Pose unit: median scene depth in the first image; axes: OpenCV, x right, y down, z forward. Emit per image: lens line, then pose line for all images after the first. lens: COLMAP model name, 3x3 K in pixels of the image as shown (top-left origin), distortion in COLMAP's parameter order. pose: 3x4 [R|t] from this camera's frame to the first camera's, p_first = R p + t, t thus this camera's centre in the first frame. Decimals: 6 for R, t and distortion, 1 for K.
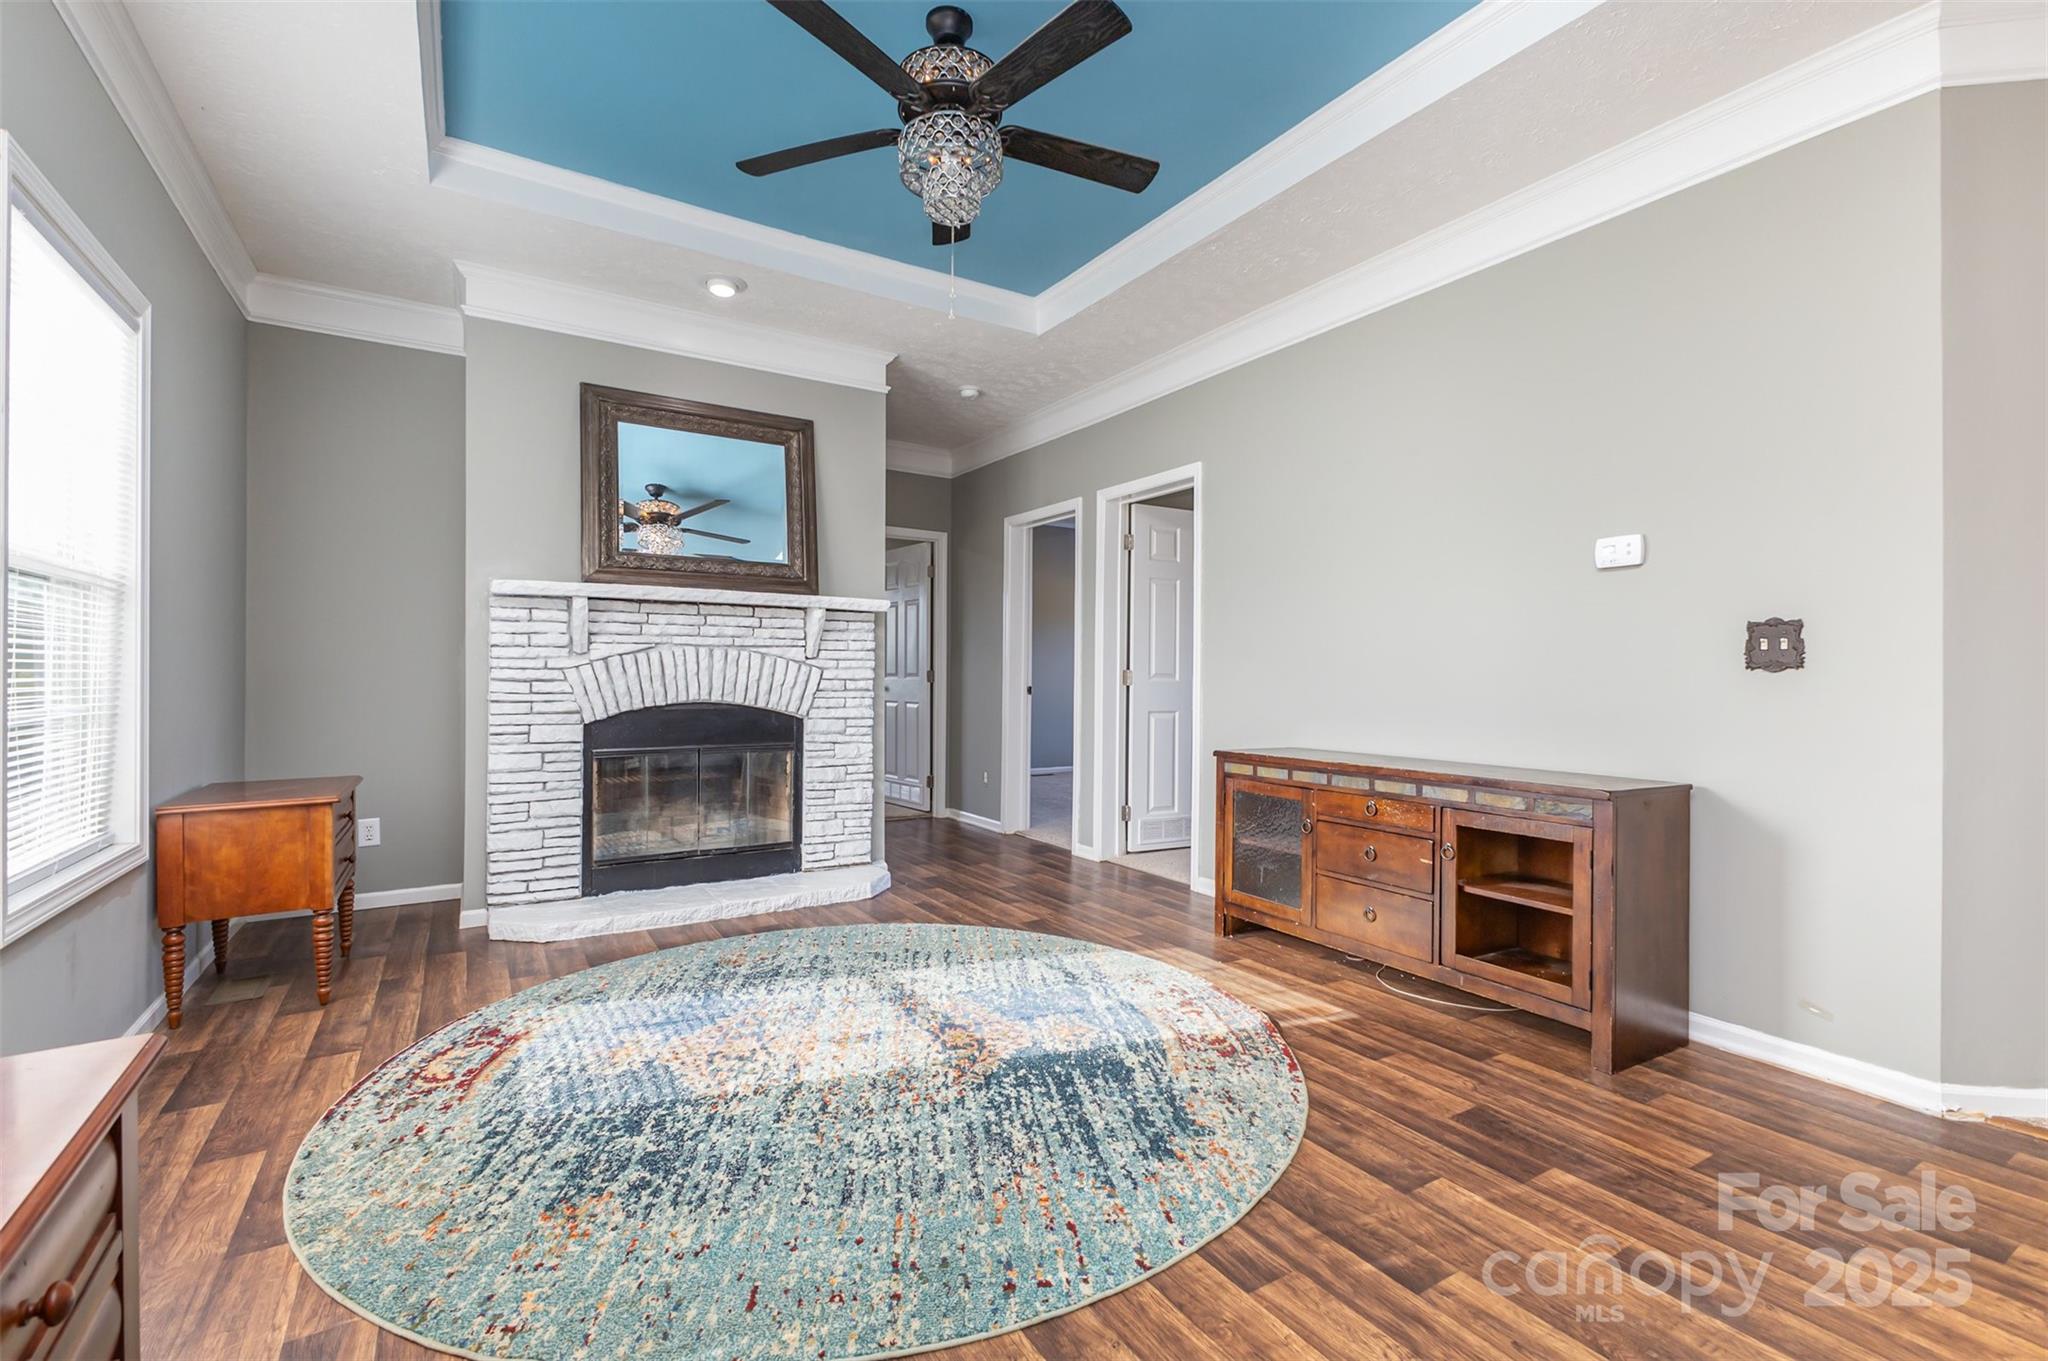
lens RADIAL K [[900.4, 0, 1030.2], [0, 900.4, 672.4], [0, 0, 1]] dist [0.004381, -0.000241]
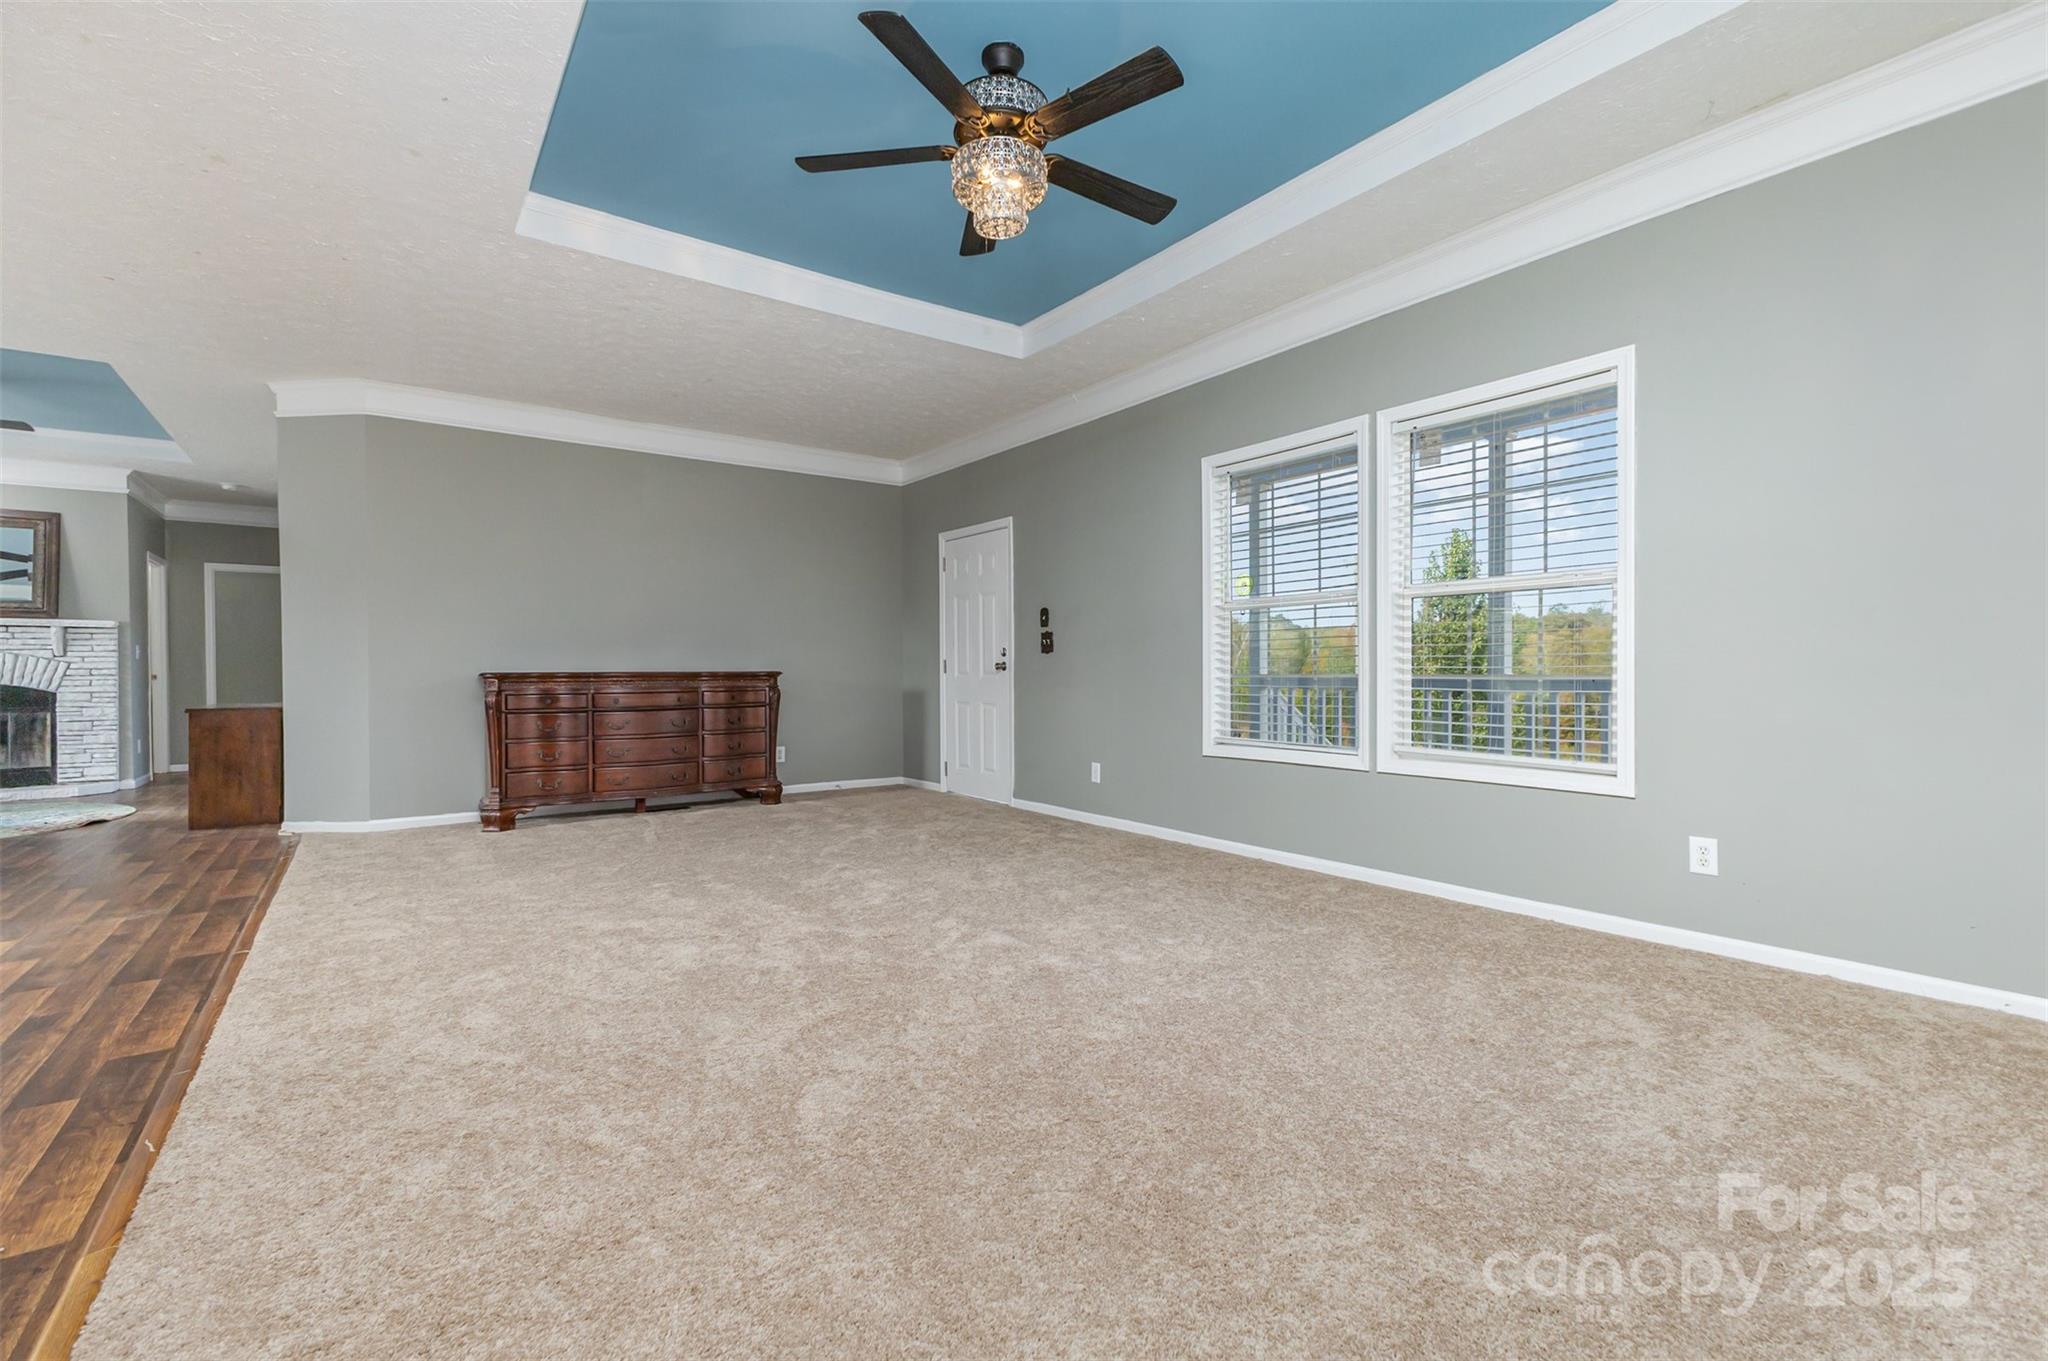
lens RADIAL K [[900.4, 0, 1030.2], [0, 900.4, 672.4], [0, 0, 1]] dist [0.004381, -0.000241]
pose [[0.997377, -0.013120, 0.071179, 1.458235], [0.013093, 0.999914, 0.000834, 0.036907], [-0.071184, 0.000100, 0.997463, -0.814727]]
